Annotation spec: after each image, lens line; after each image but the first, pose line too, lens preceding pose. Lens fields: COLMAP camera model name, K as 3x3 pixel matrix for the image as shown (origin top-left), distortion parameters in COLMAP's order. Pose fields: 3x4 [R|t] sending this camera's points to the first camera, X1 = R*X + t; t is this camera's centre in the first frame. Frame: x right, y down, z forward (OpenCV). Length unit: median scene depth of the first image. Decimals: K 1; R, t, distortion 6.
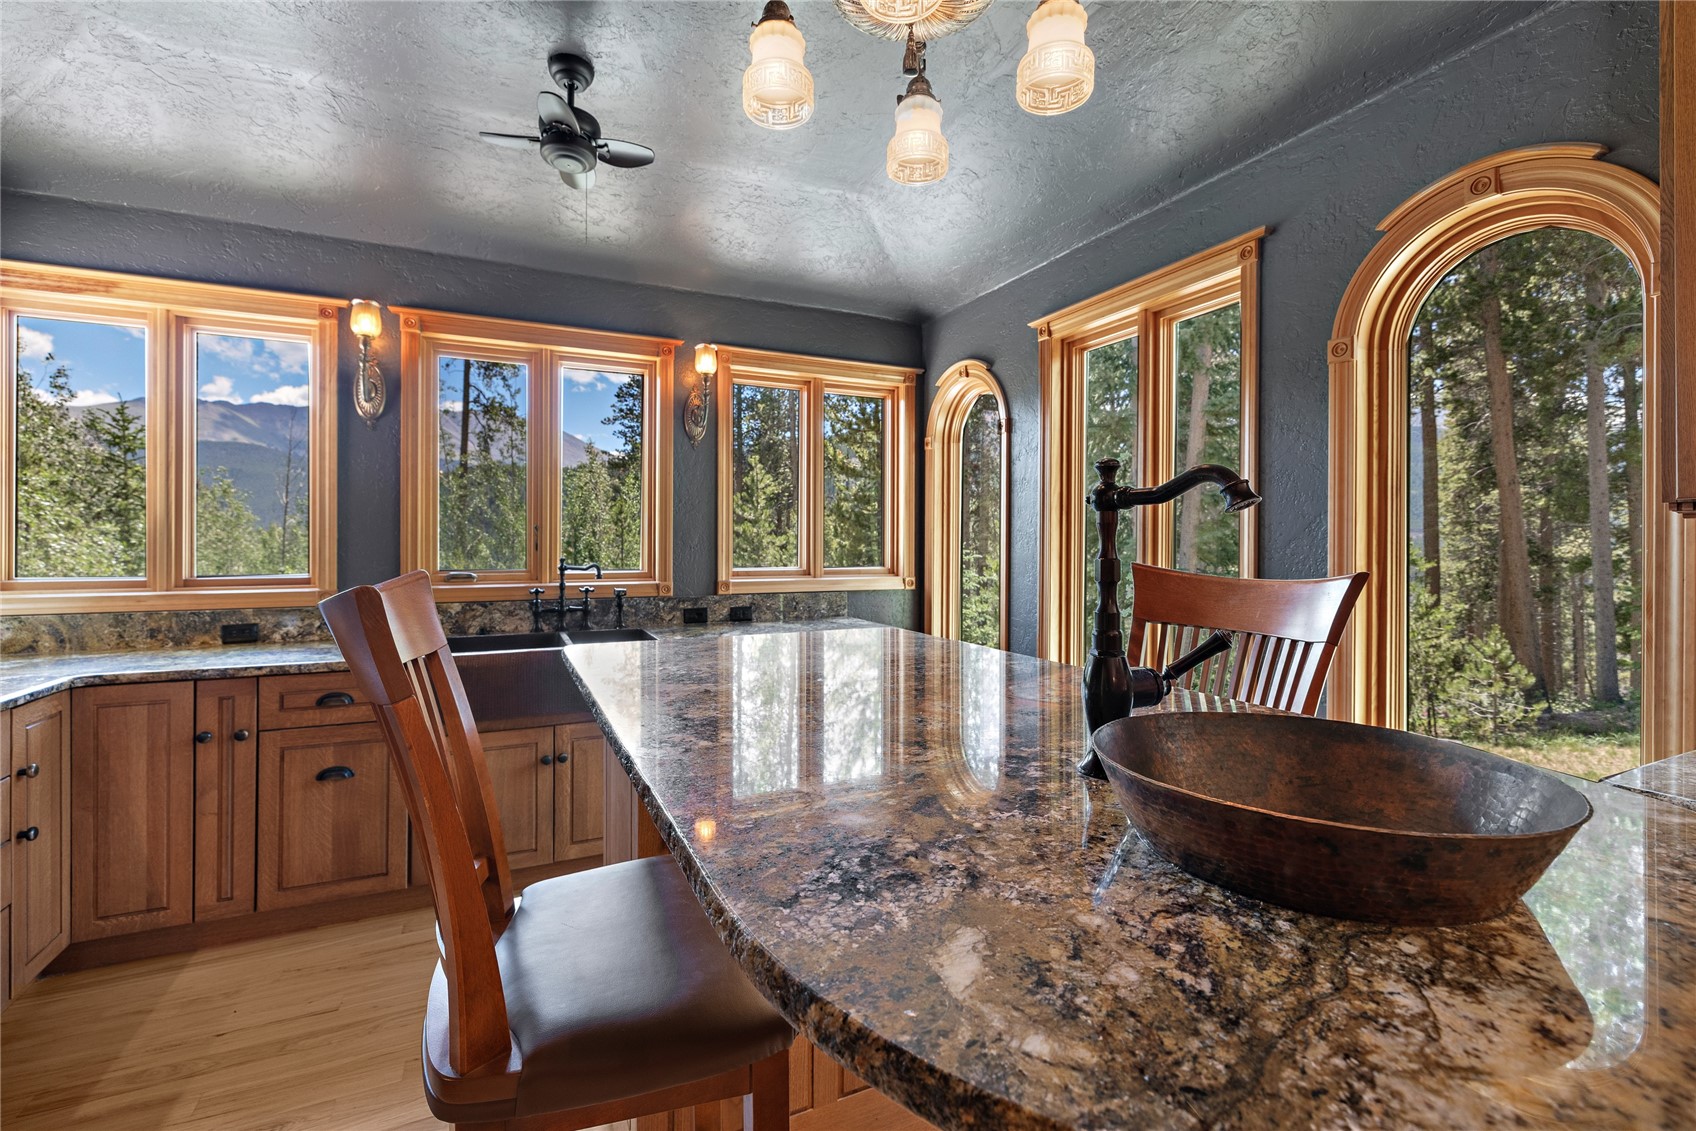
lens RADIAL K [[739.8, 0, 853.8], [0, 739.8, 546.9], [0, 0, 1]] dist [-0.002371, 0.001212]
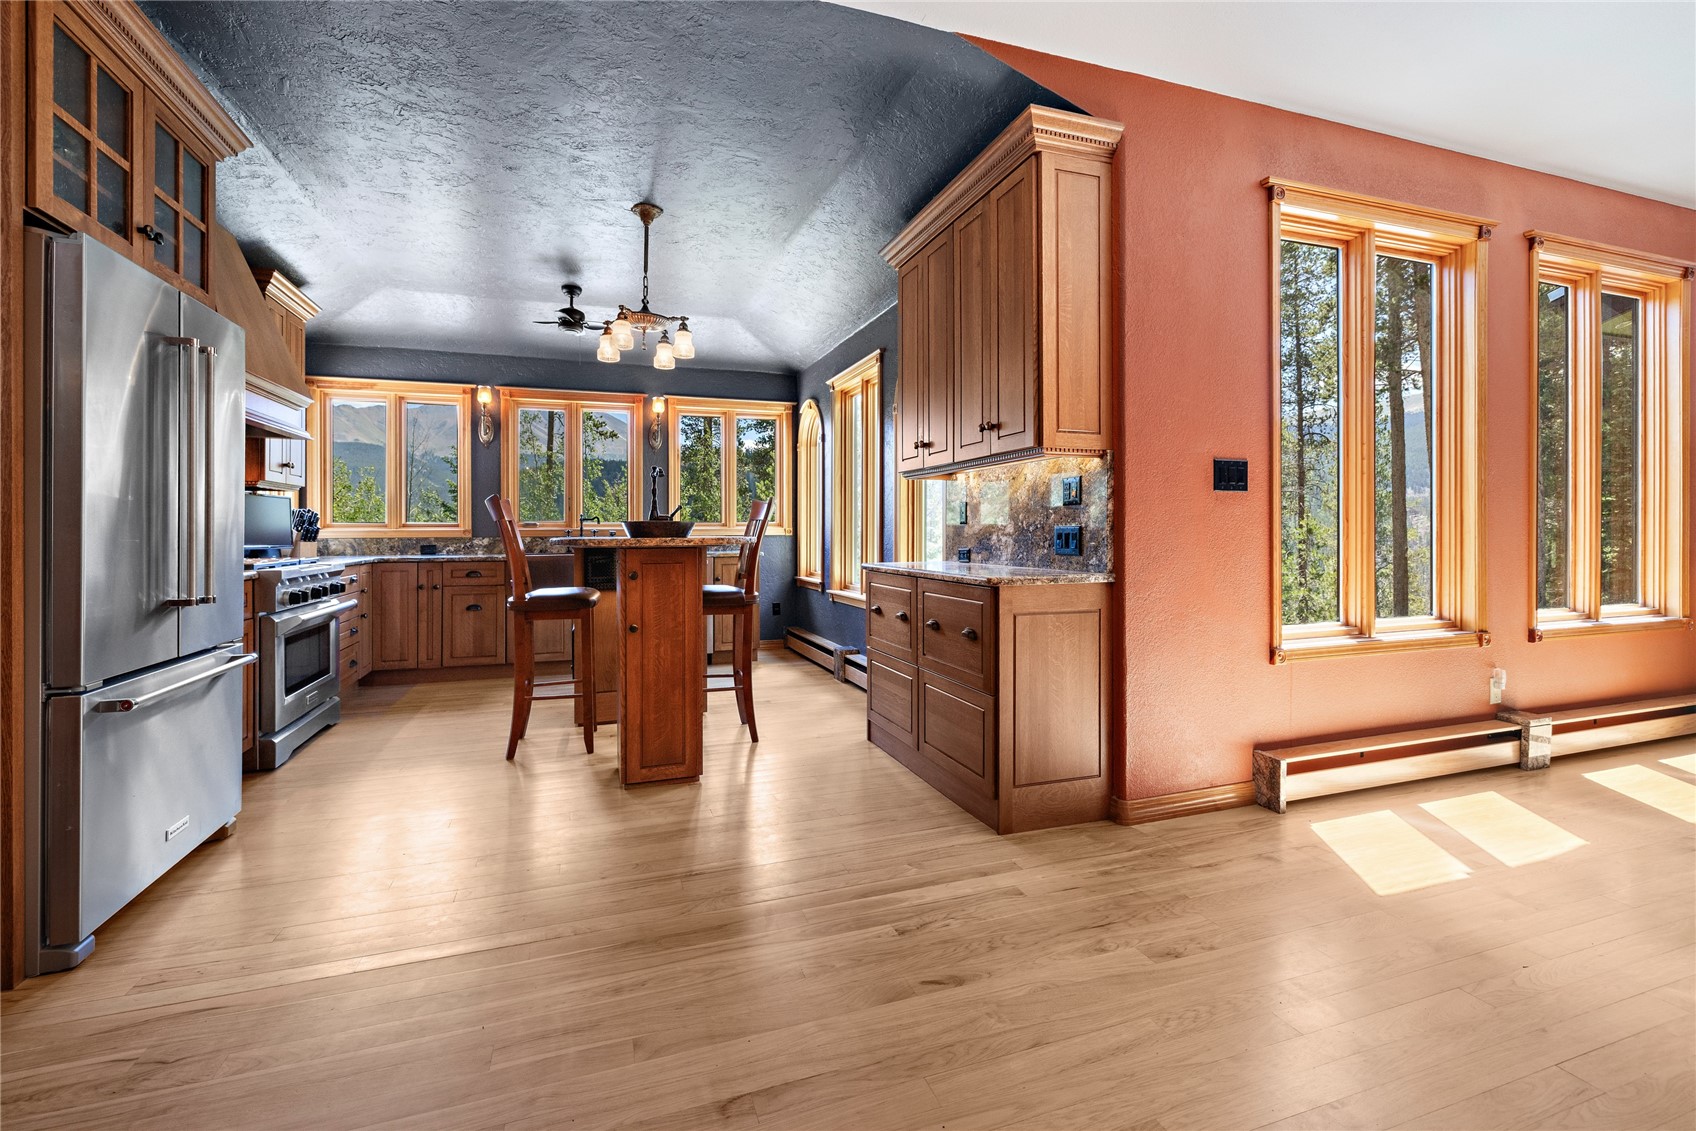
lens RADIAL K [[739.8, 0, 832.9], [0, 739.8, 533.3], [0, 0, 1]] dist [-0.002371, 0.001212]
pose [[0.992937, -0.005049, -0.118532, 0.509175], [0.004810, 0.999986, -0.002302, 0.078144], [0.118542, 0.001716, 0.992948, -0.868229]]
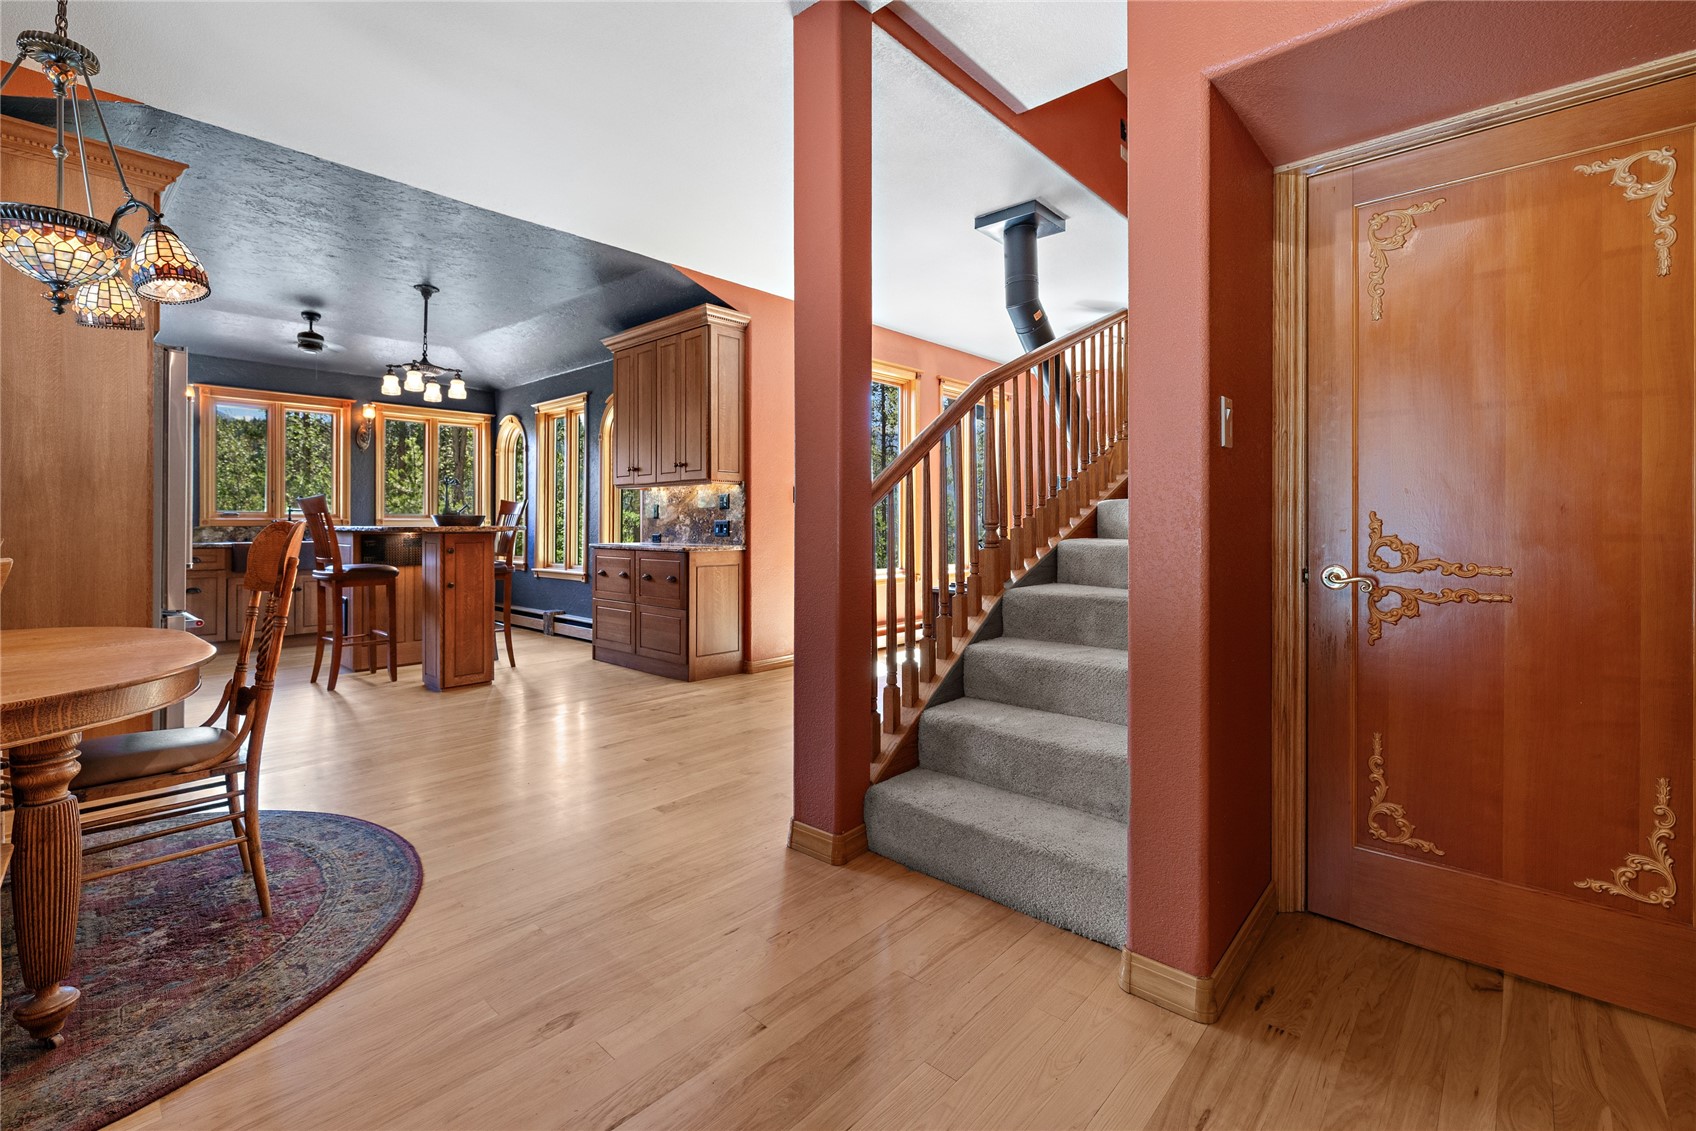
lens RADIAL K [[739.8, 0, 827.8], [0, 739.8, 524.6], [0, 0, 1]] dist [-0.002371, 0.001212]
pose [[0.935113, -0.001470, 0.354347, 0.310117], [0.002338, 0.999995, -0.002022, 0.082016], [-0.354342, 0.002720, 0.935112, -1.615224]]
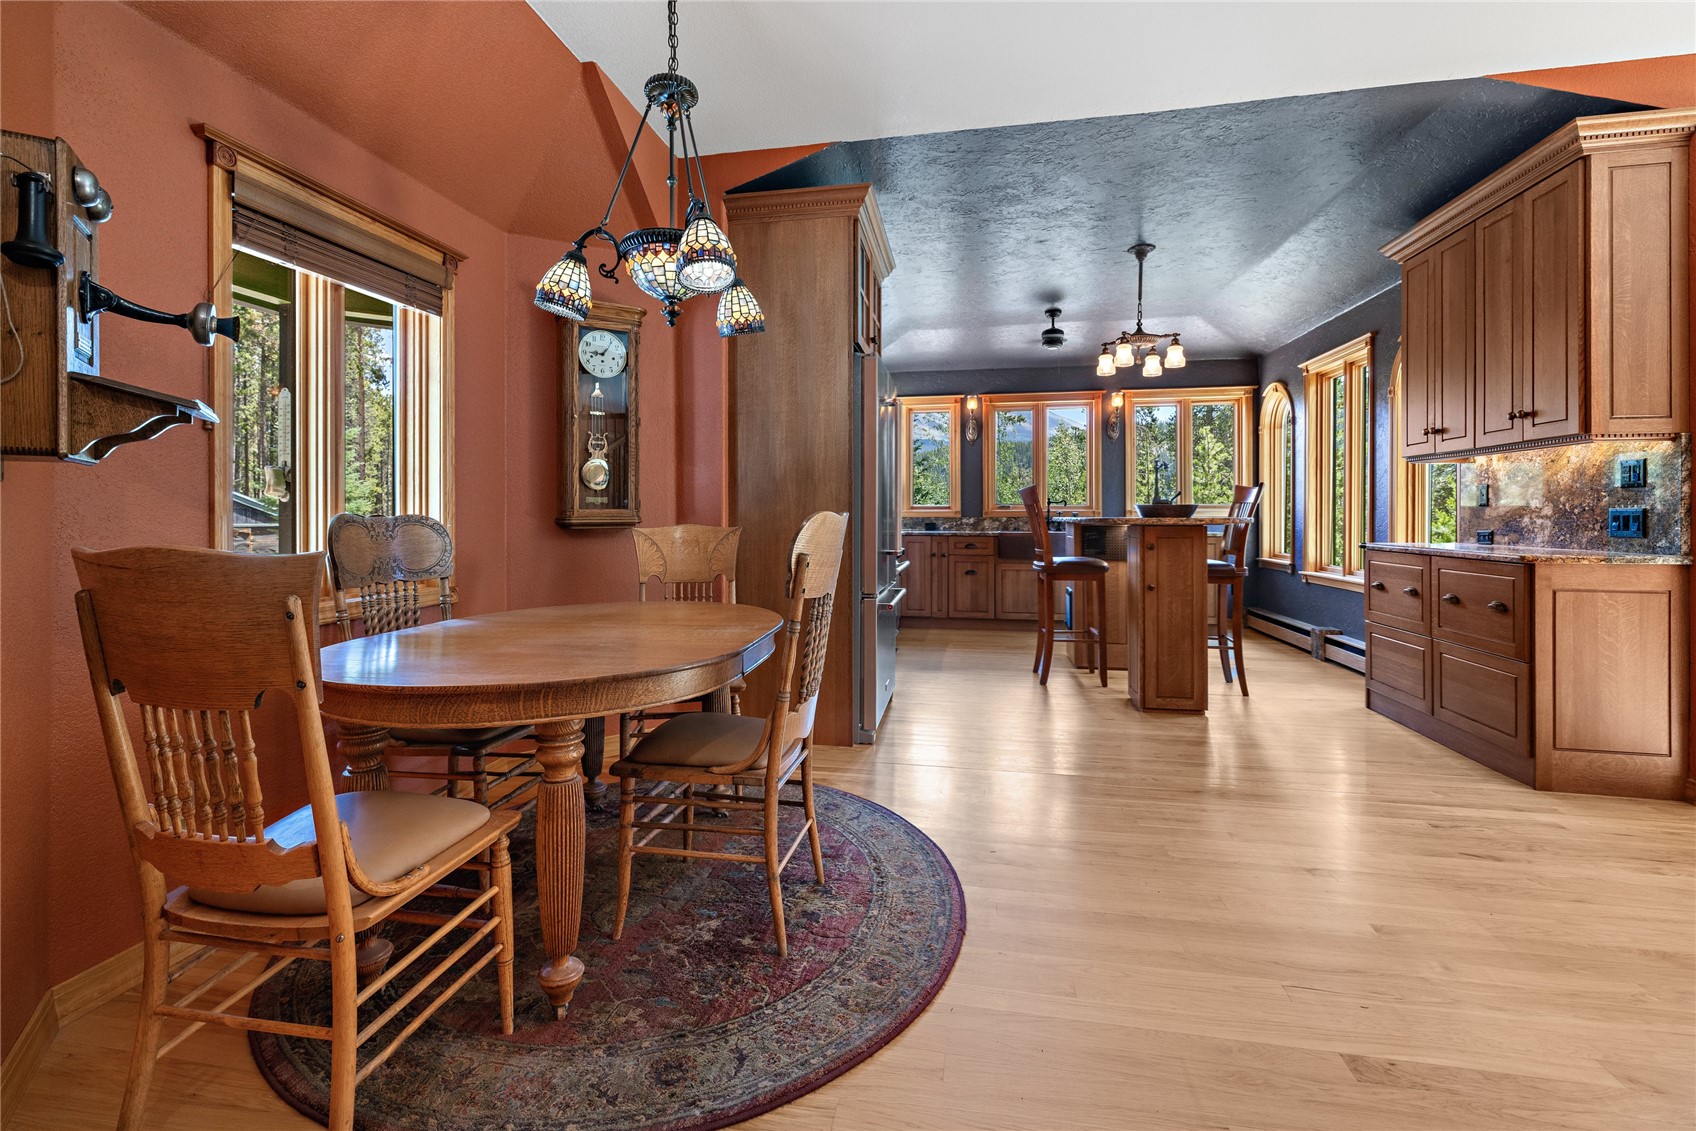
lens RADIAL K [[739.8, 0, 819.6], [0, 739.8, 512.9], [0, 0, 1]] dist [-0.002371, 0.001212]
pose [[0.792329, -0.002975, -0.610087, 0.452243], [-0.001036, 0.999980, -0.006221, 0.081030], [0.610094, 0.005561, 0.792310, -1.283281]]
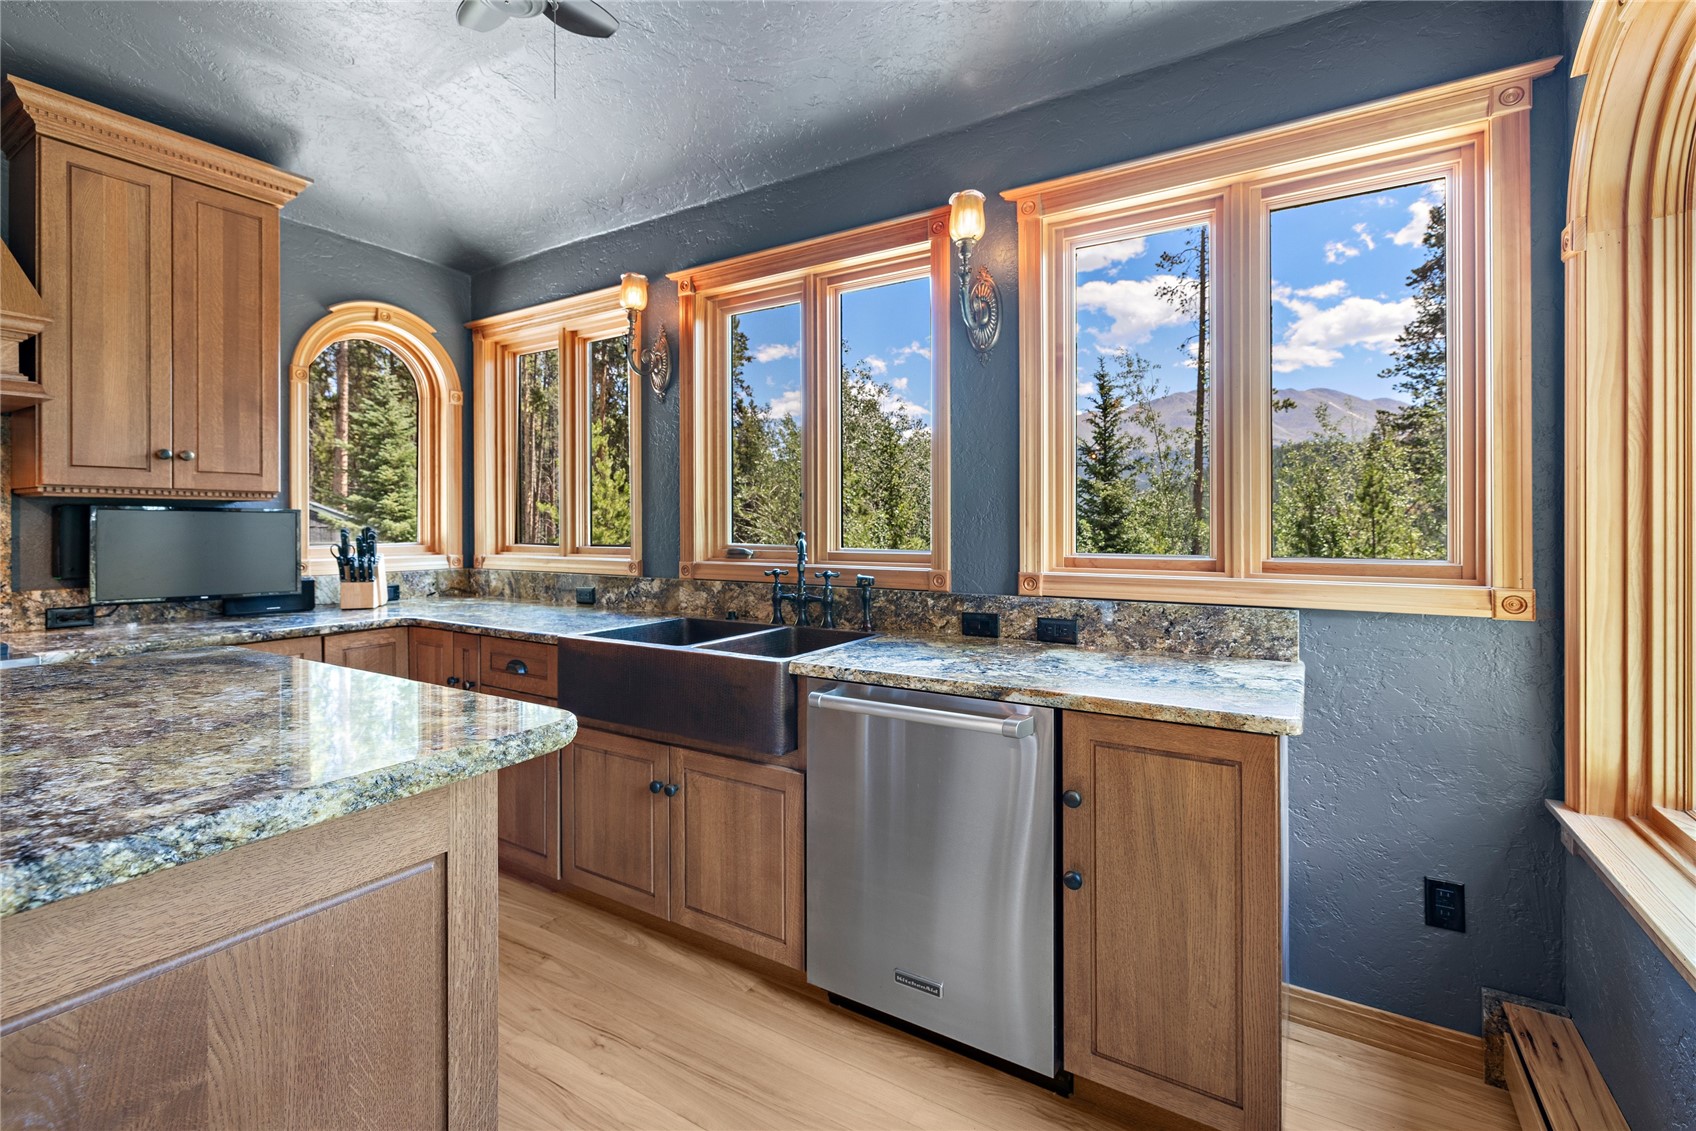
lens RADIAL K [[739.8, 0, 808.1], [0, 739.8, 519.4], [0, 0, 1]] dist [-0.002371, 0.001212]
pose [[0.521834, -0.010855, -0.852978, 0.309894], [-0.002381, 0.999897, -0.014181, 0.013702], [0.853044, 0.009431, 0.521754, 0.658335]]
